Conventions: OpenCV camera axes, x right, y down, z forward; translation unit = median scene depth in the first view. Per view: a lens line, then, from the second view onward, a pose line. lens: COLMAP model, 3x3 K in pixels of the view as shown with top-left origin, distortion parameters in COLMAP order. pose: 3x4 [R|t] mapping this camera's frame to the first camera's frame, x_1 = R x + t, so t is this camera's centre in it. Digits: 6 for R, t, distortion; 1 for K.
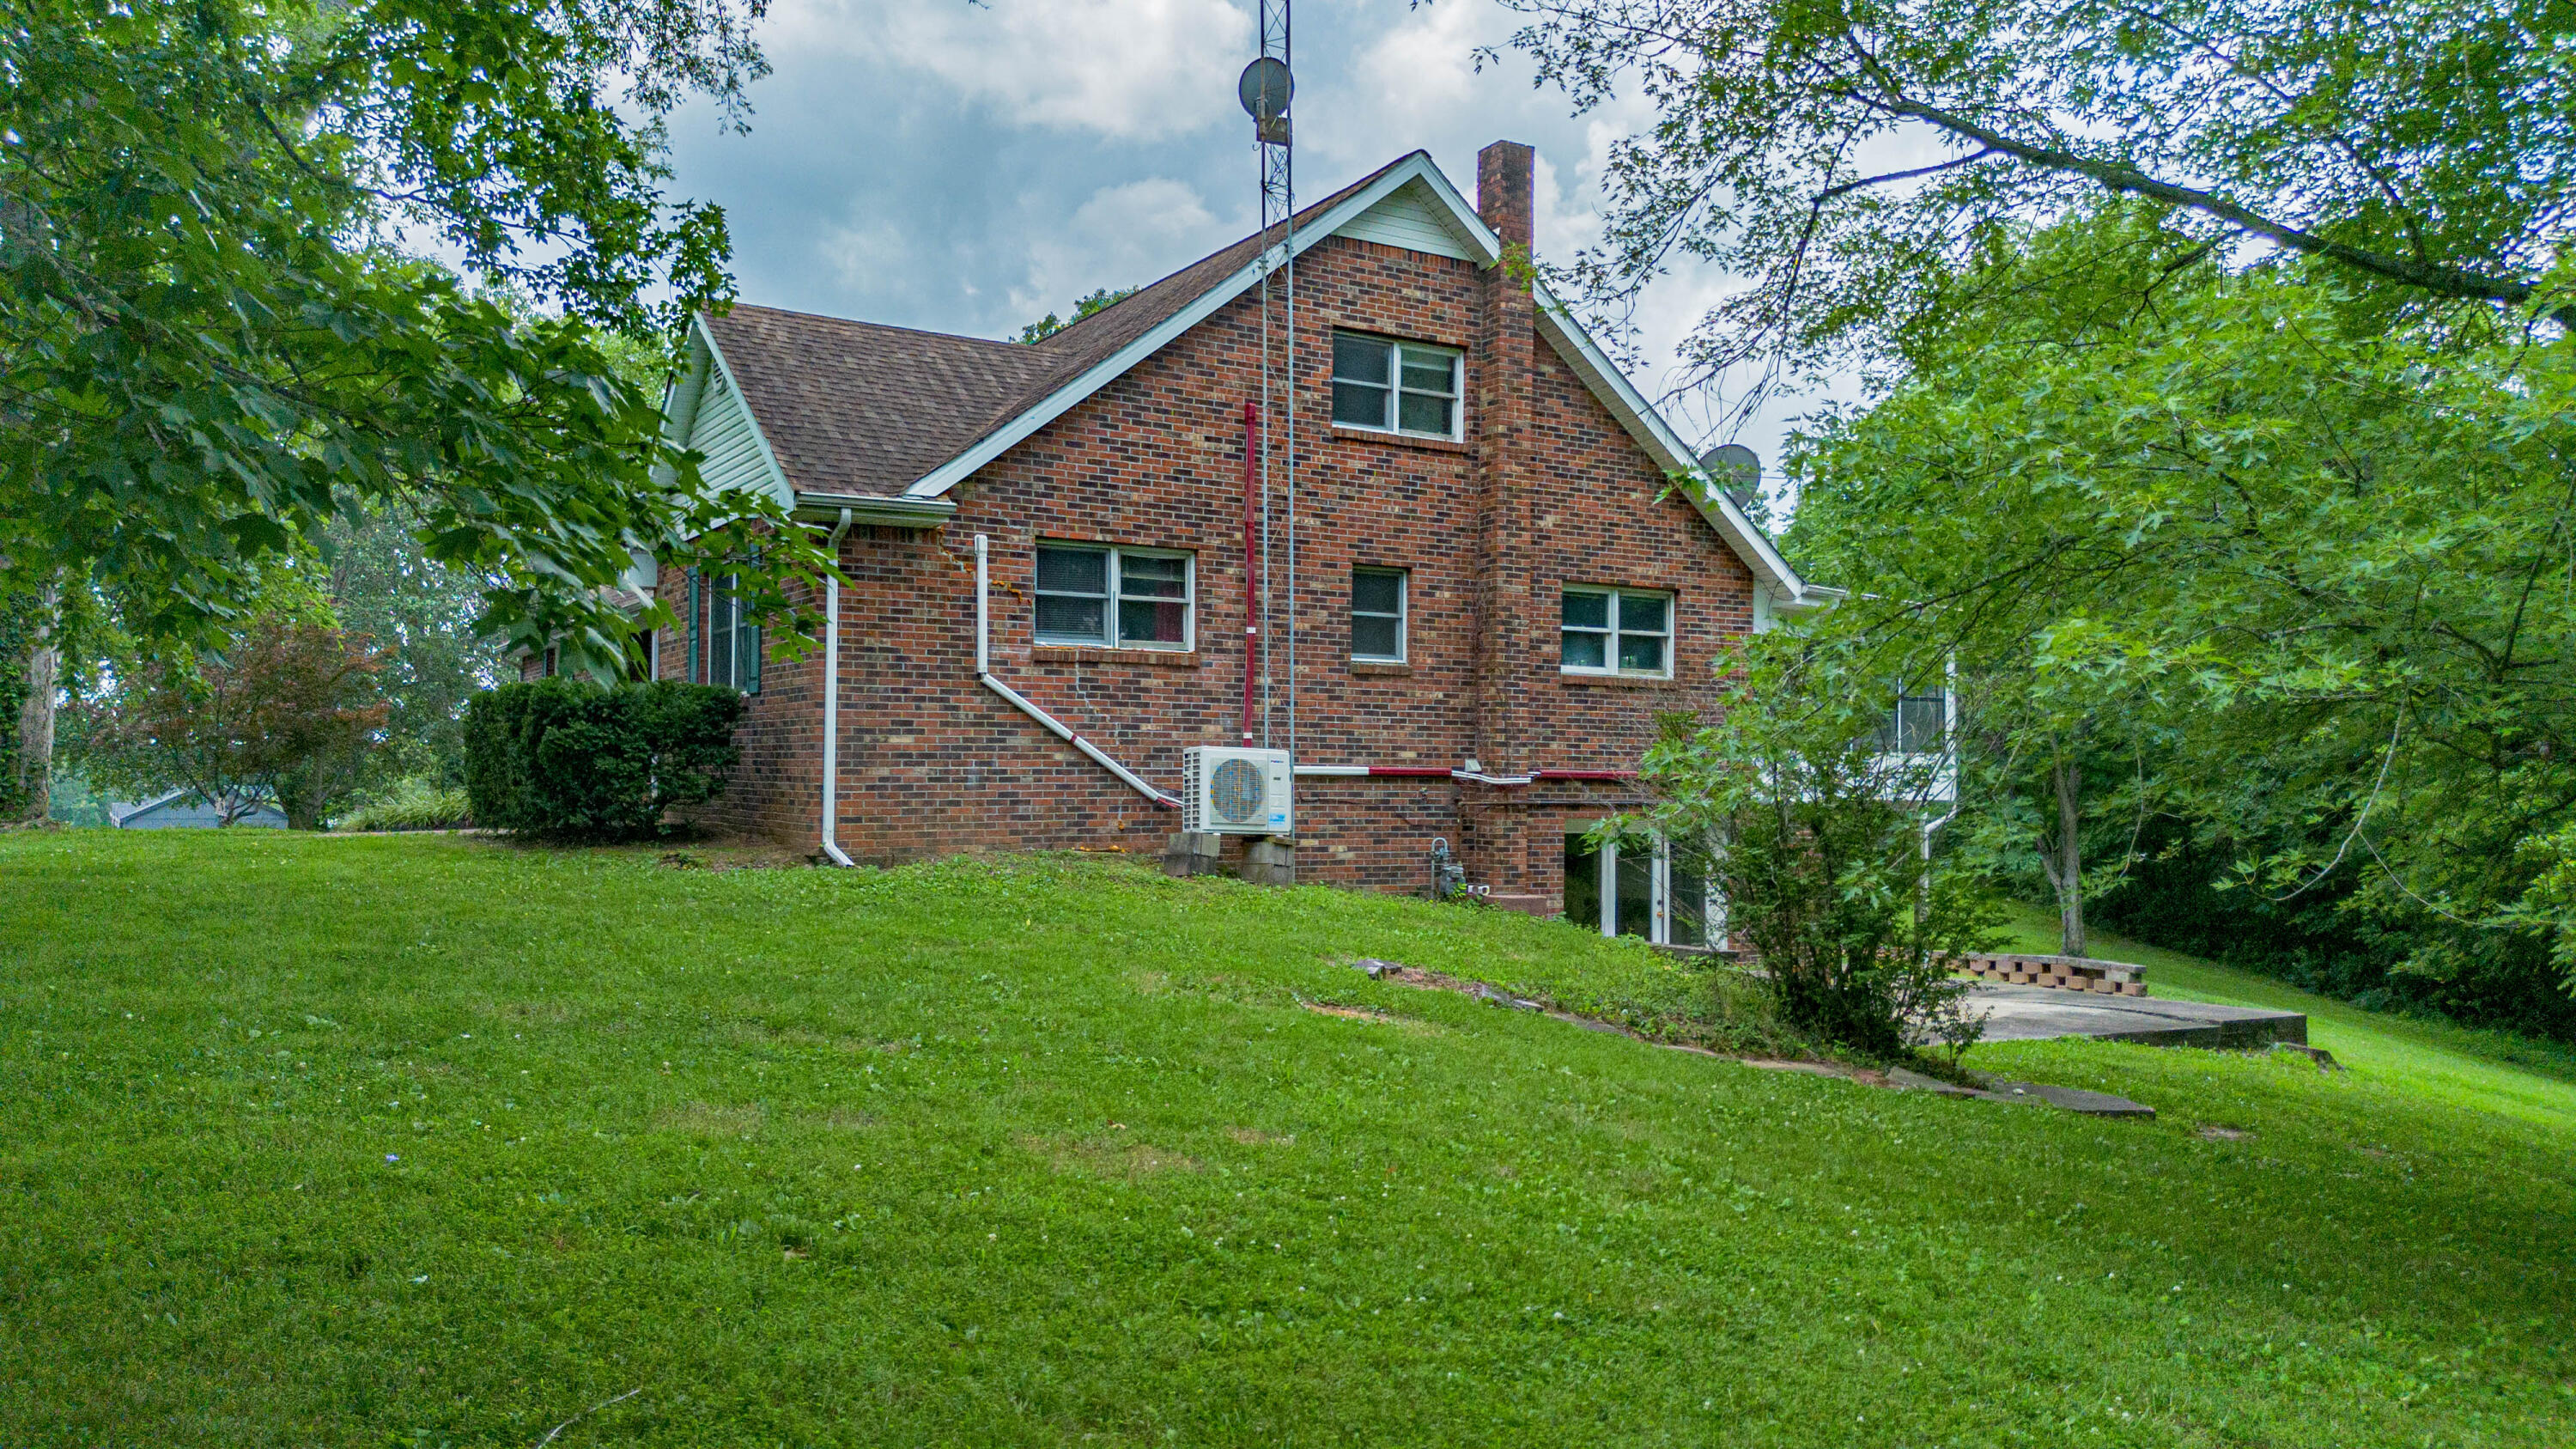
lens RADIAL K [[1710.0, 0, 1273.5], [0, 1710.0, 739.5], [0, 0, 1]] dist [0.070498, -0.078609]
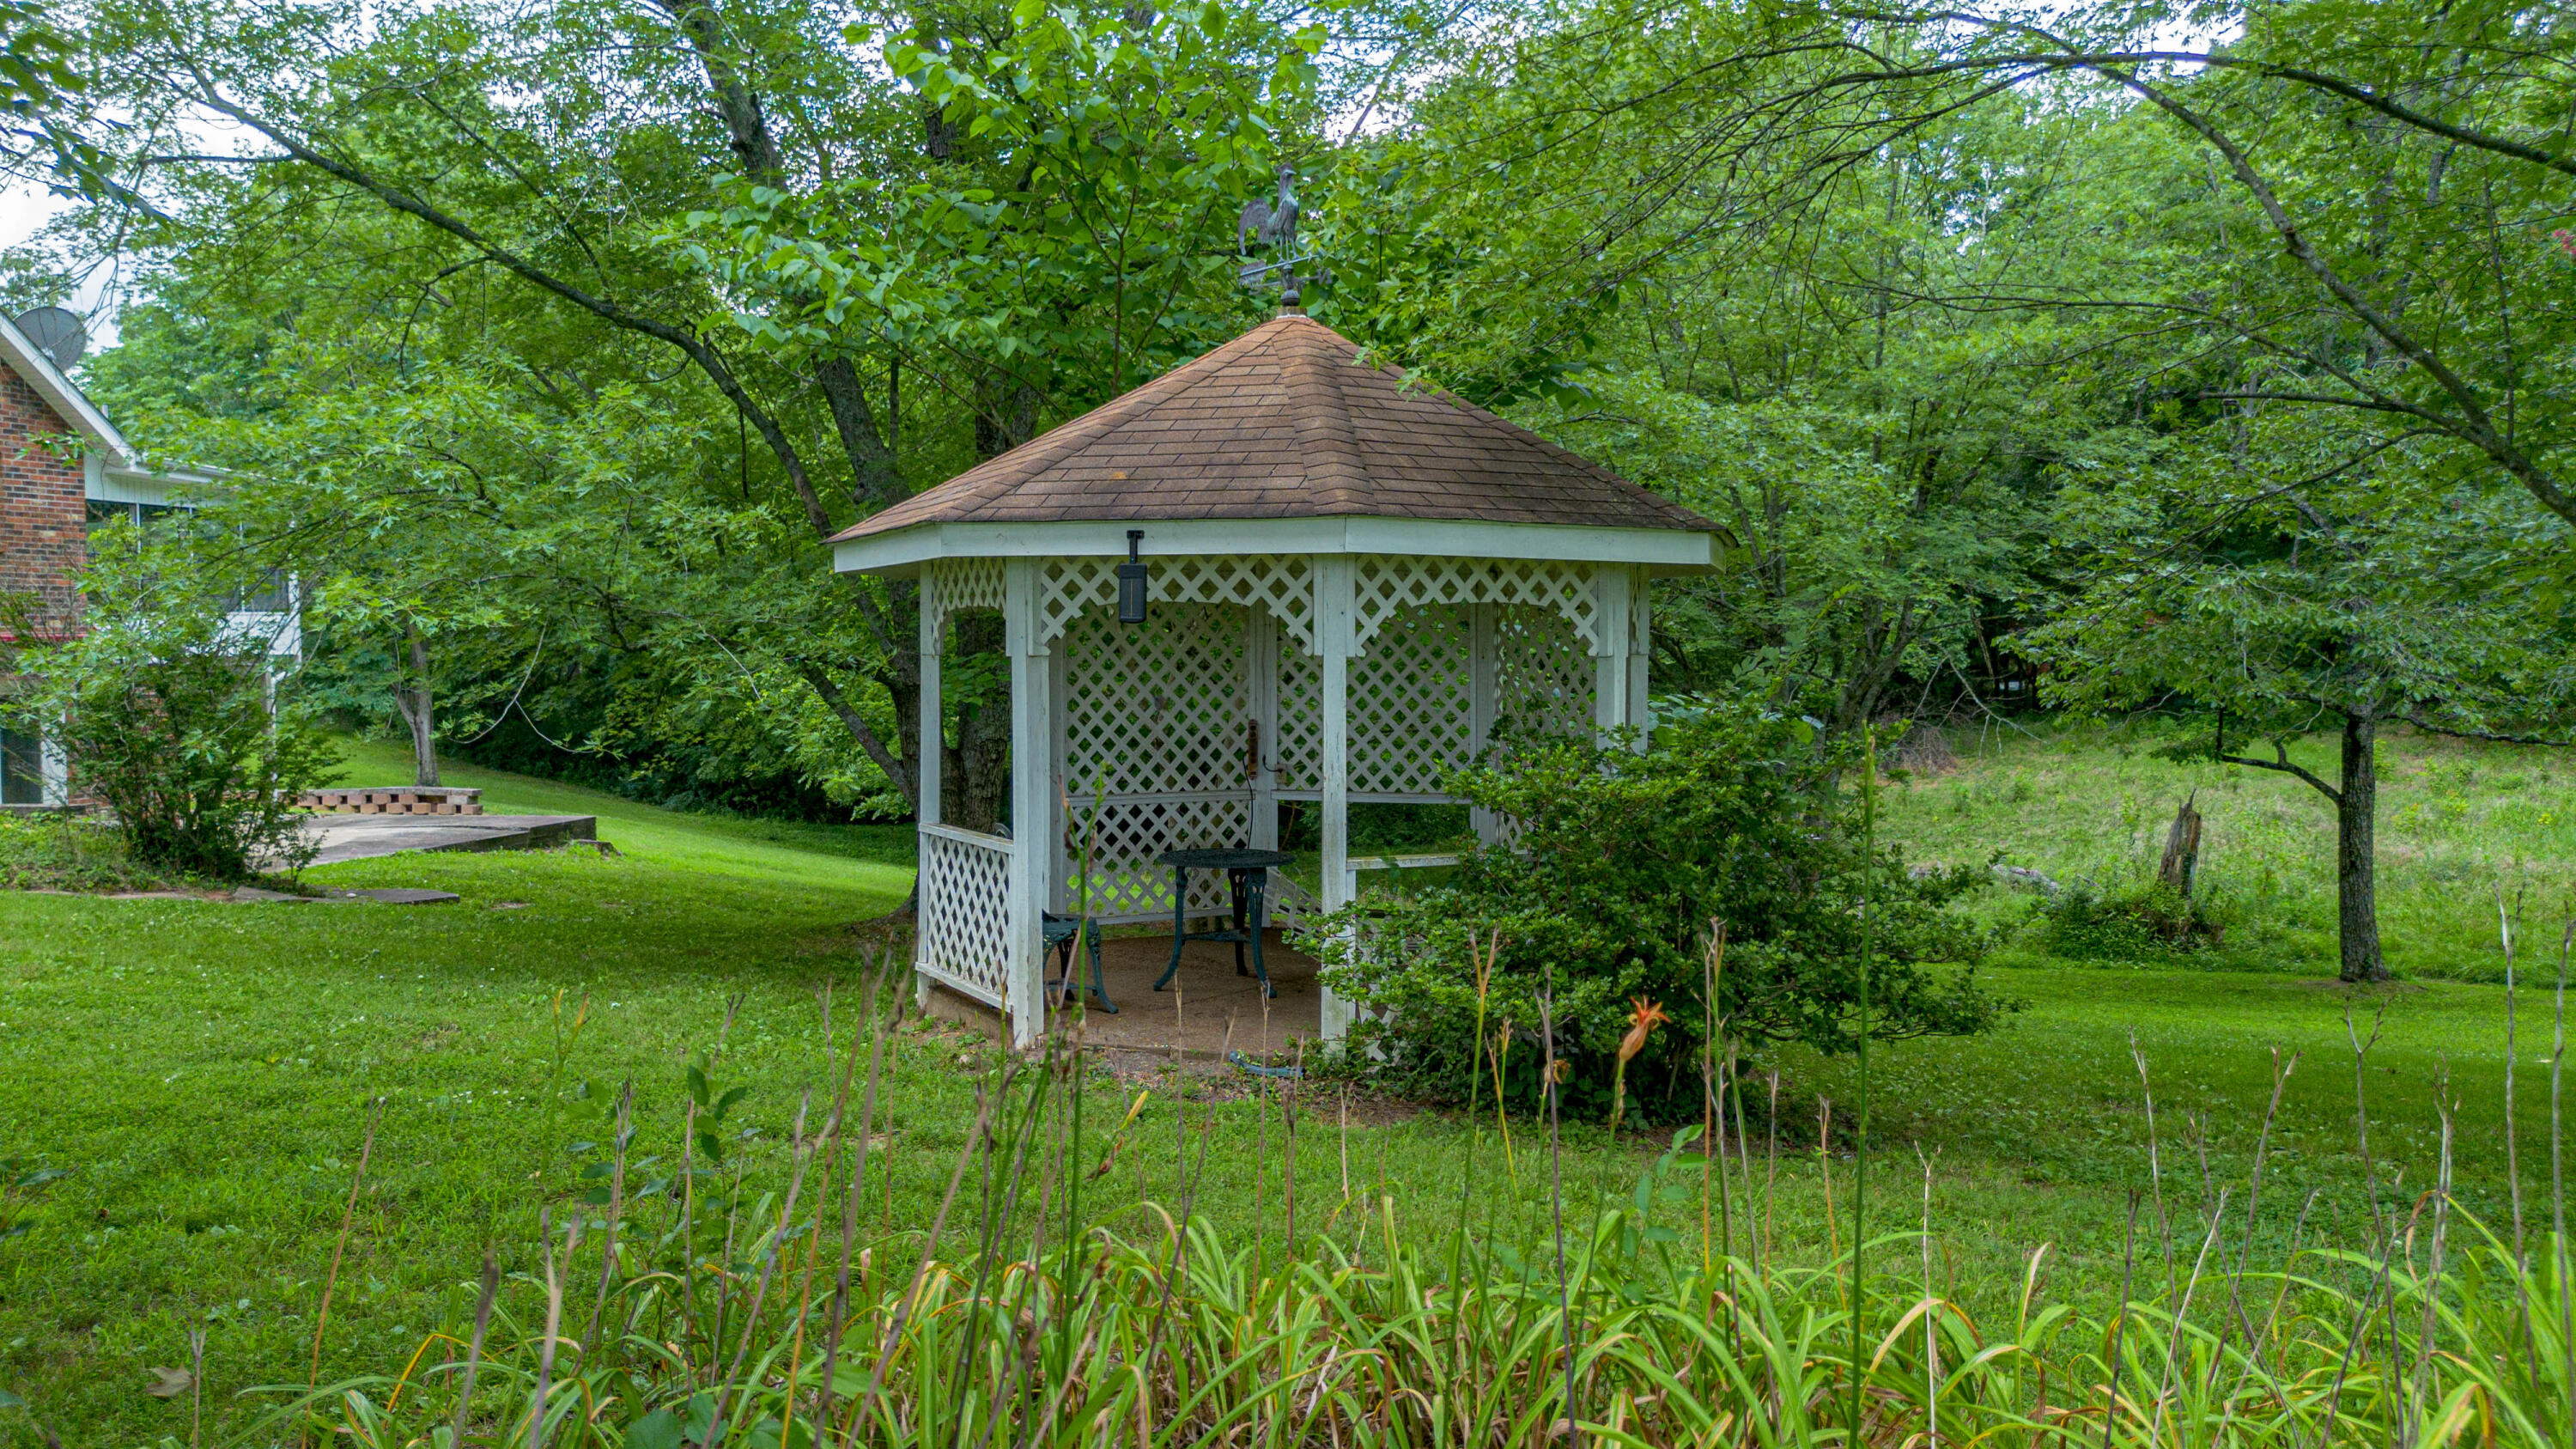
lens RADIAL K [[1710.0, 0, 1273.5], [0, 1710.0, 739.5], [0, 0, 1]] dist [0.070498, -0.078609]
pose [[0.638852, -0.054046, 0.767429, -0.100219], [-0.021322, 0.995902, 0.087886, -0.033821], [-0.769034, -0.072509, 0.635081, -0.304523]]
